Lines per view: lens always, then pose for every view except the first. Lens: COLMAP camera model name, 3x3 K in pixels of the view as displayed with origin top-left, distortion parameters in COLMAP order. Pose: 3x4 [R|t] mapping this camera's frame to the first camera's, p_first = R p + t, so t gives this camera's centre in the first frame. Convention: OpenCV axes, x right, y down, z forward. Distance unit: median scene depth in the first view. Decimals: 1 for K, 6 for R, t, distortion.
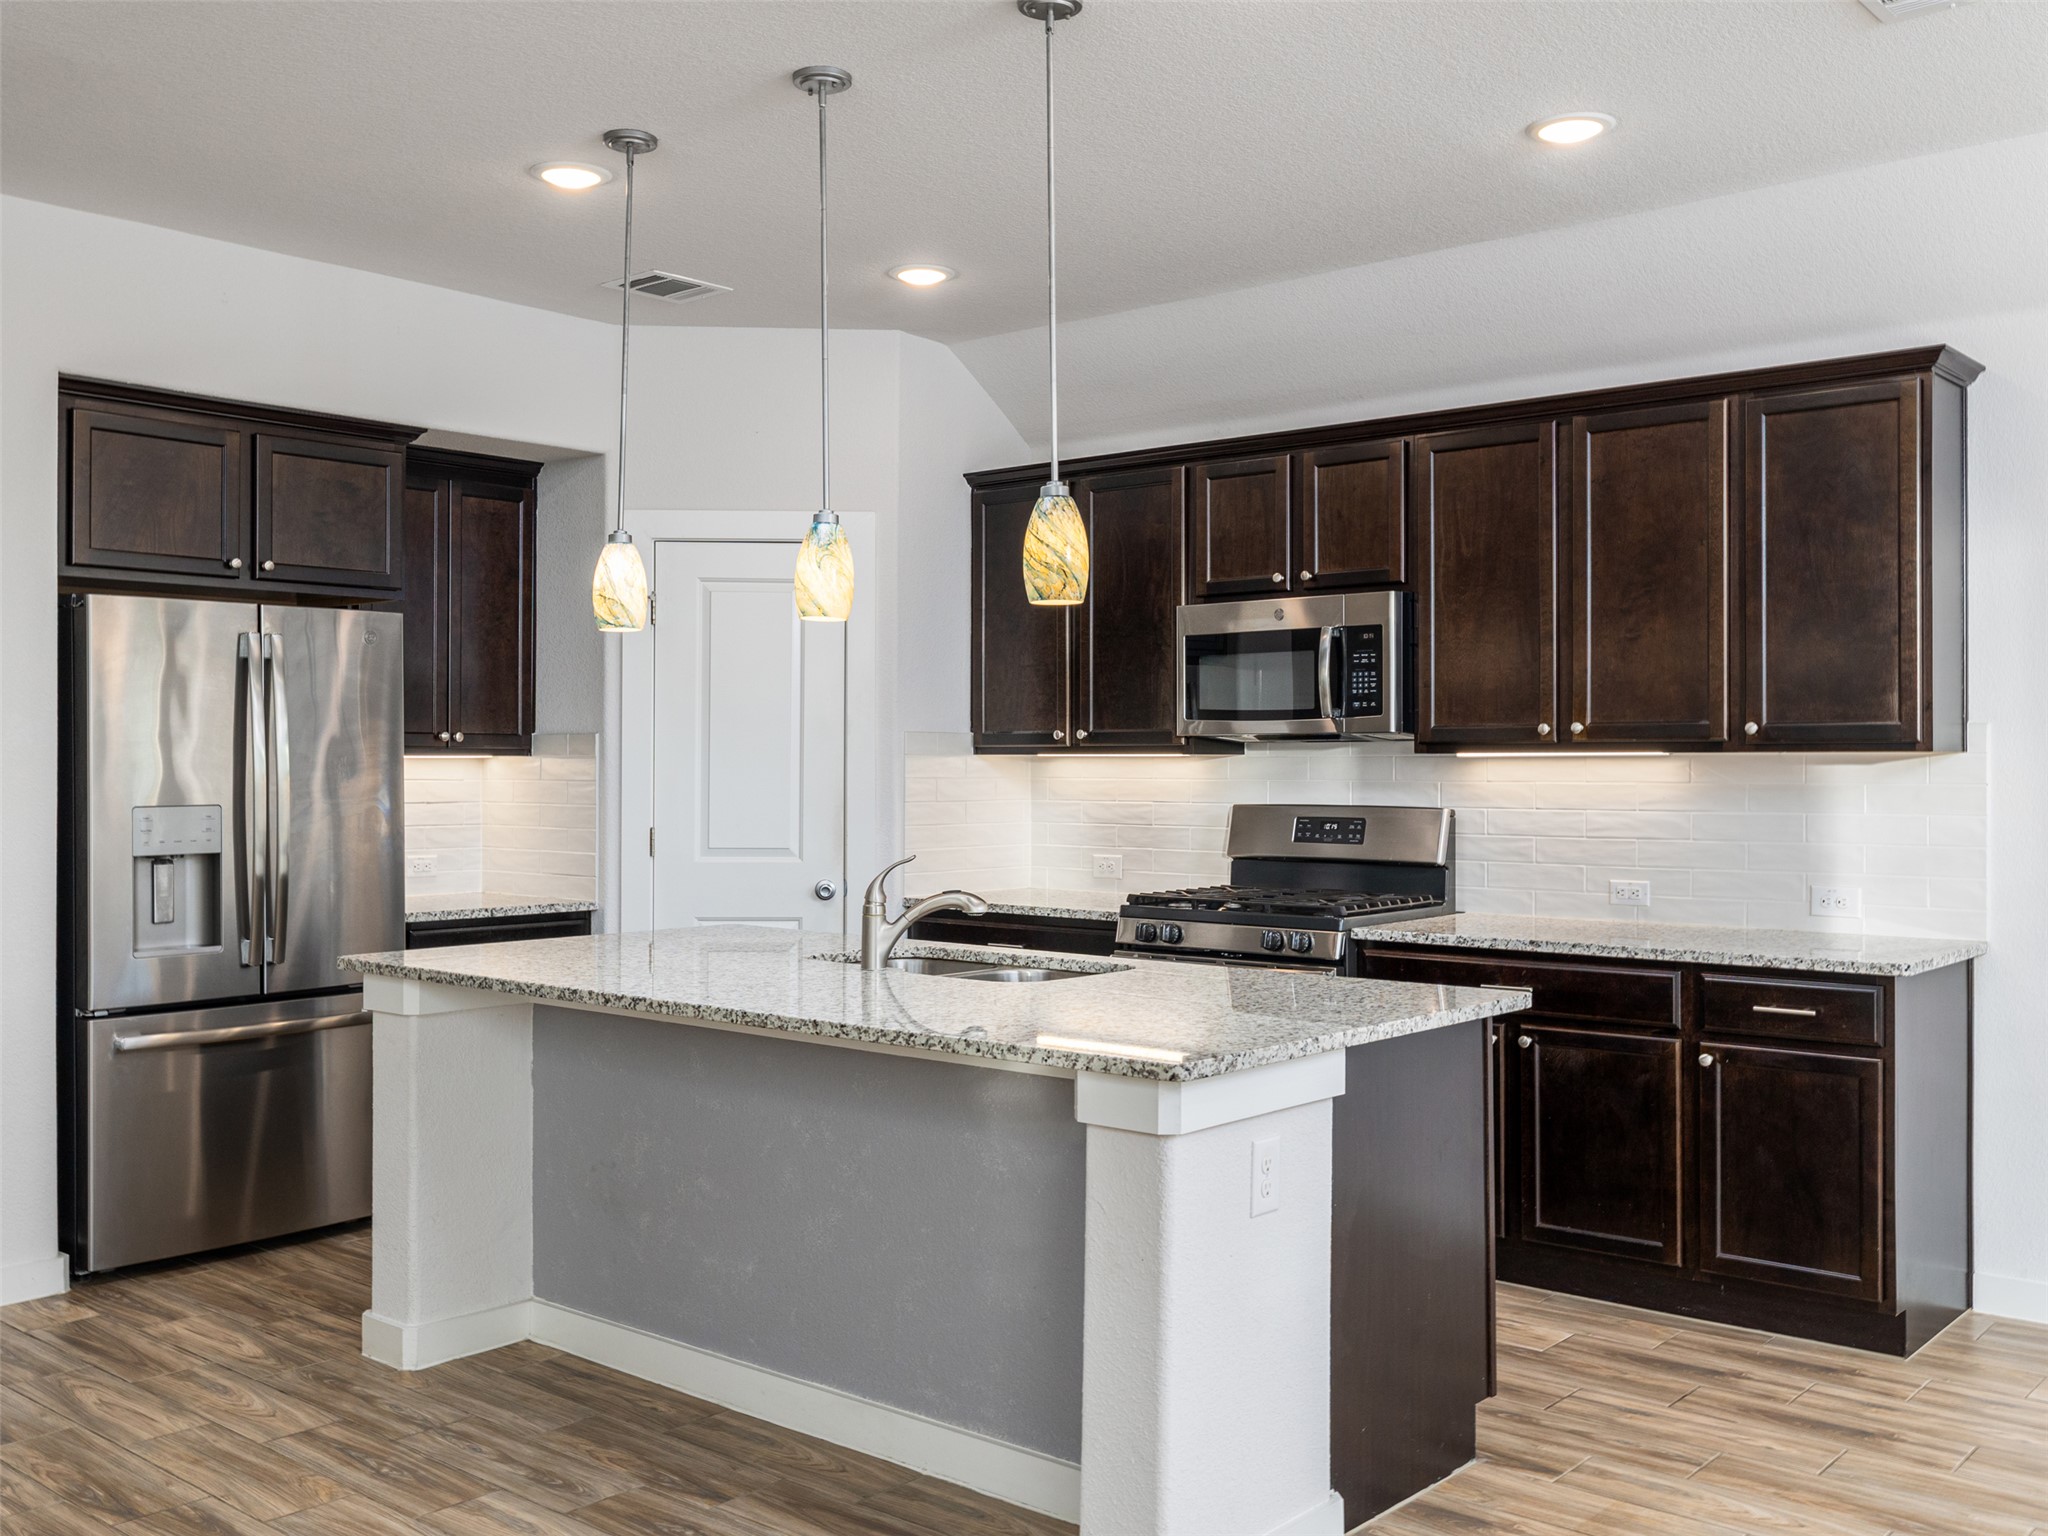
lens RADIAL K [[1923.1, 0, 1016.4], [0, 1923.1, 761.0], [0, 0, 1]] dist [0.000882, 0.000000]
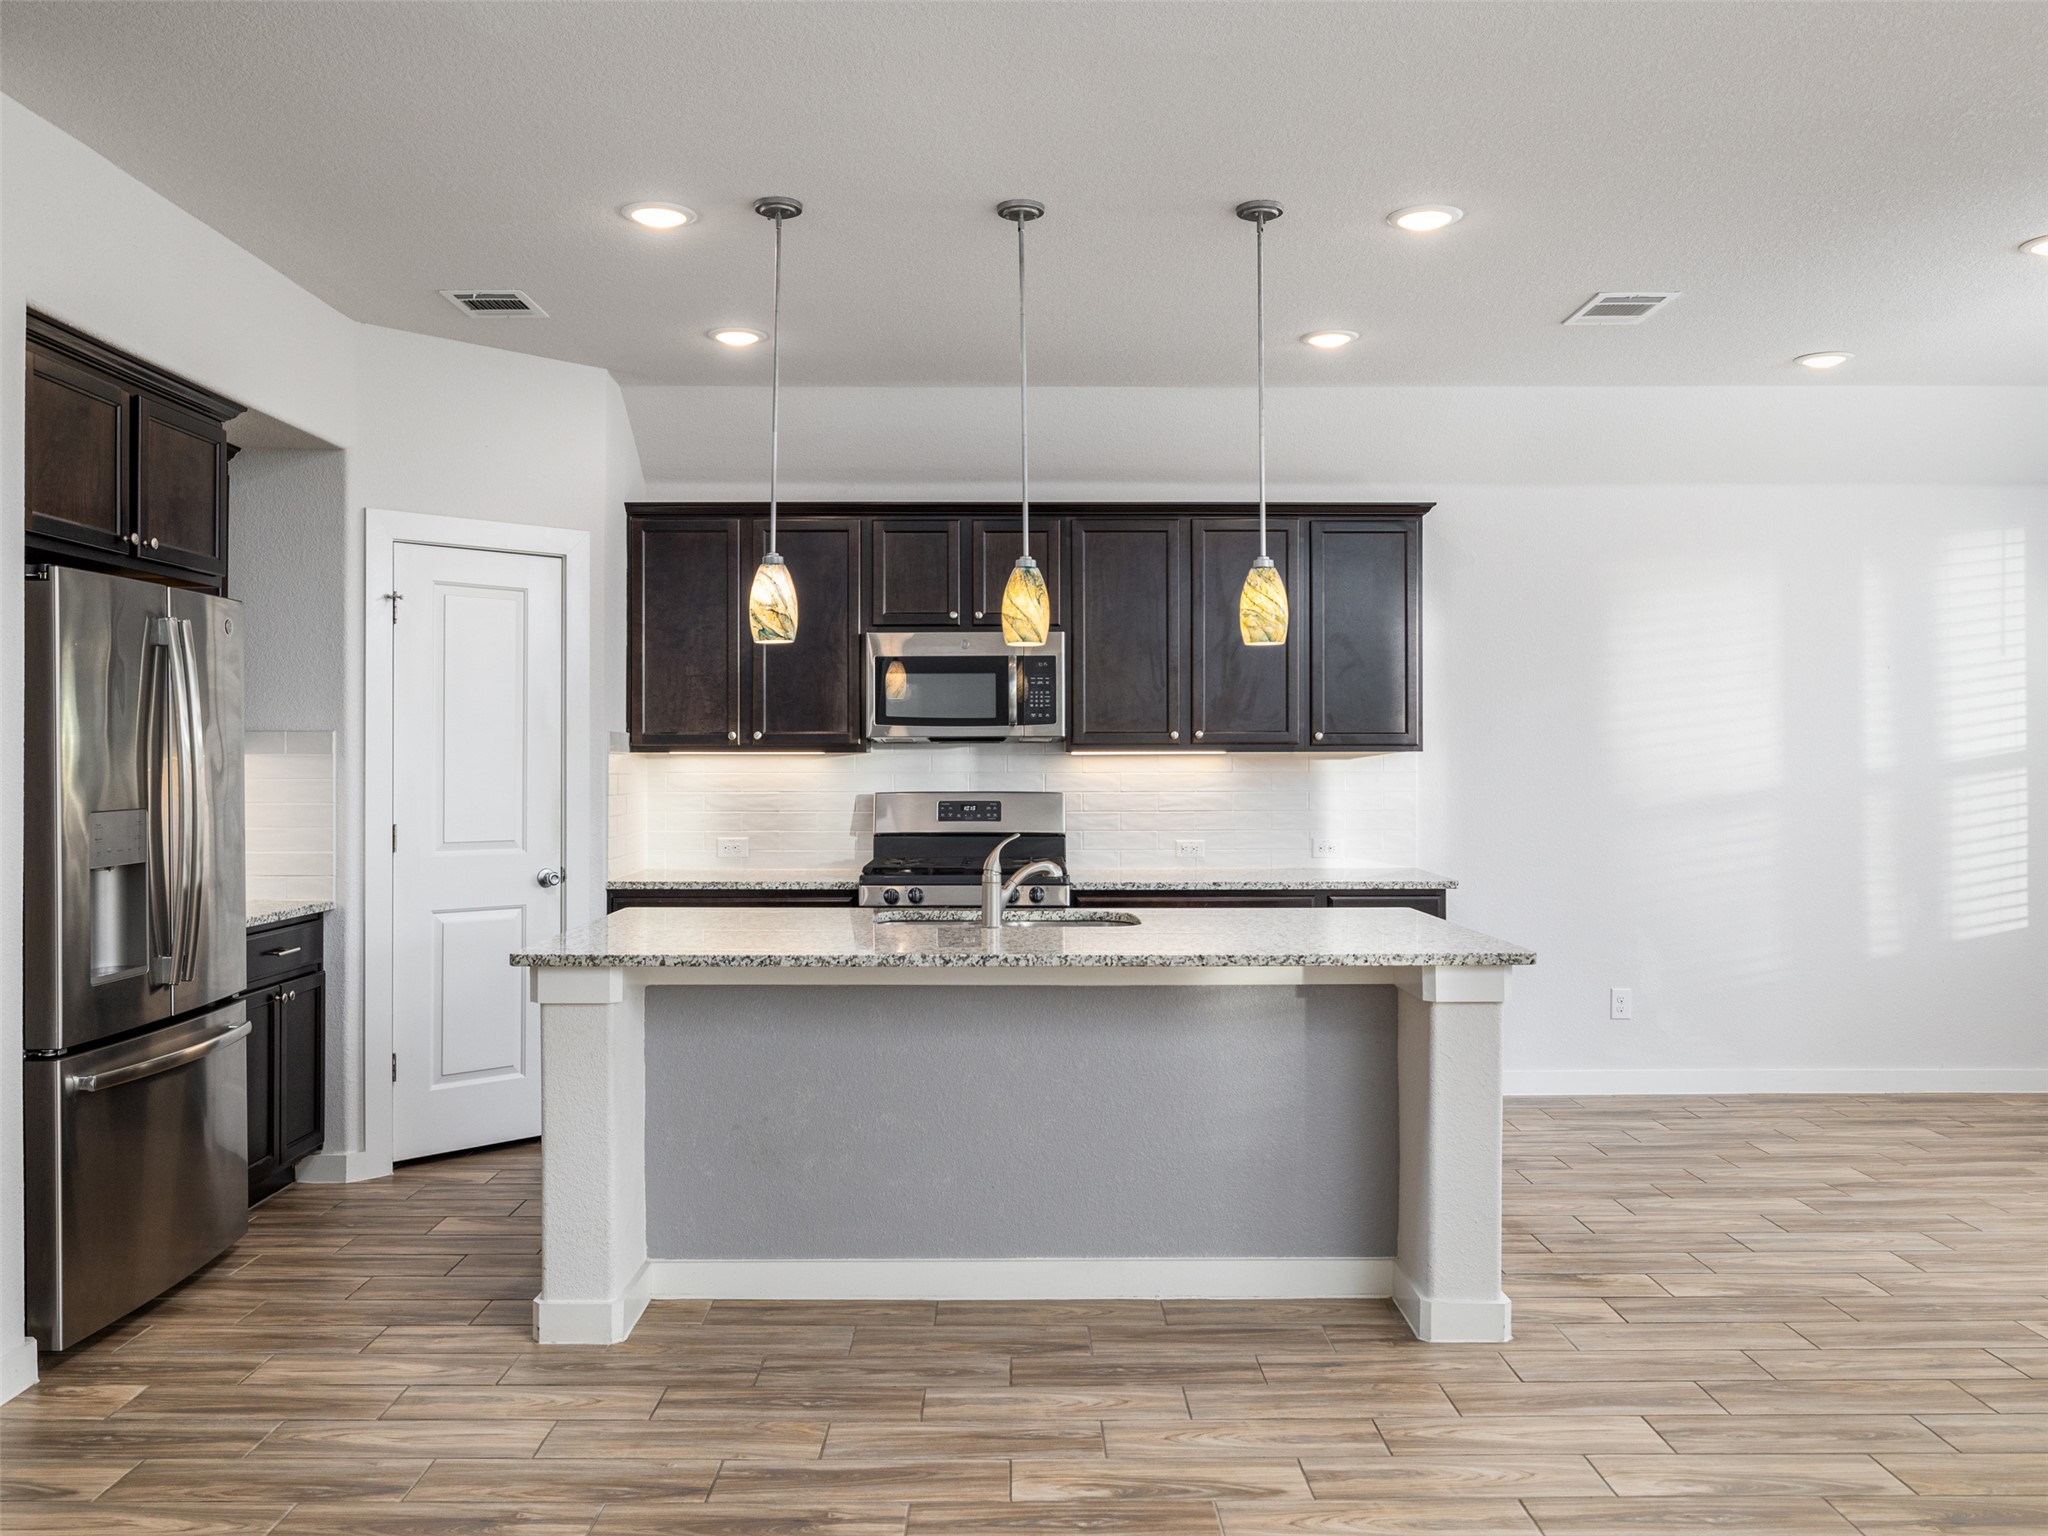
lens RADIAL K [[1665.5, 0, 1023.7], [0, 1665.5, 769.5], [0, 0, 1]] dist [-0.000430, 0.004921]
pose [[0.753137, -0.006567, 0.657831, -0.631602], [0.002165, 0.999970, 0.007503, -0.000484], [-0.657860, -0.004226, 0.753128, 0.149107]]
